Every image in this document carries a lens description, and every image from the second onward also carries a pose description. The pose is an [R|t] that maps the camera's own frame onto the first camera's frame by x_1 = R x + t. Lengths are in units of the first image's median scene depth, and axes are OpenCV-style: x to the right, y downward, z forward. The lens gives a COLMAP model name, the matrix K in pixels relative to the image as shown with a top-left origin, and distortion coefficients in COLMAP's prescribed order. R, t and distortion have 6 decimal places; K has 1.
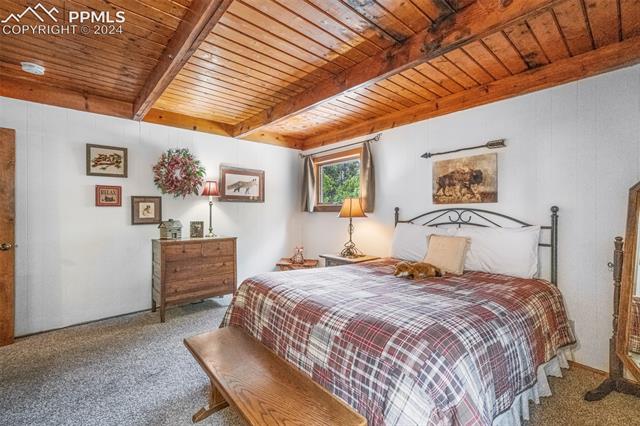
lens RADIAL K [[276.4, 0, 320.4], [0, 276.4, 213.4], [0, 0, 1]] dist [0.000445, 0.000050]
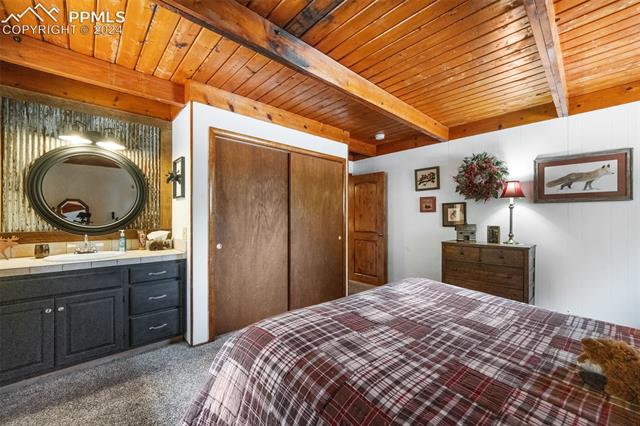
lens RADIAL K [[260.1, 0, 320.7], [0, 260.1, 215.1], [0, 0, 1]] dist [0.001448, 0.000195]
pose [[0.028142, -0.008269, -0.999570, 0.469419], [-0.005778, 0.999948, -0.008435, 0.002823], [0.999587, 0.006013, 0.028093, 0.415126]]
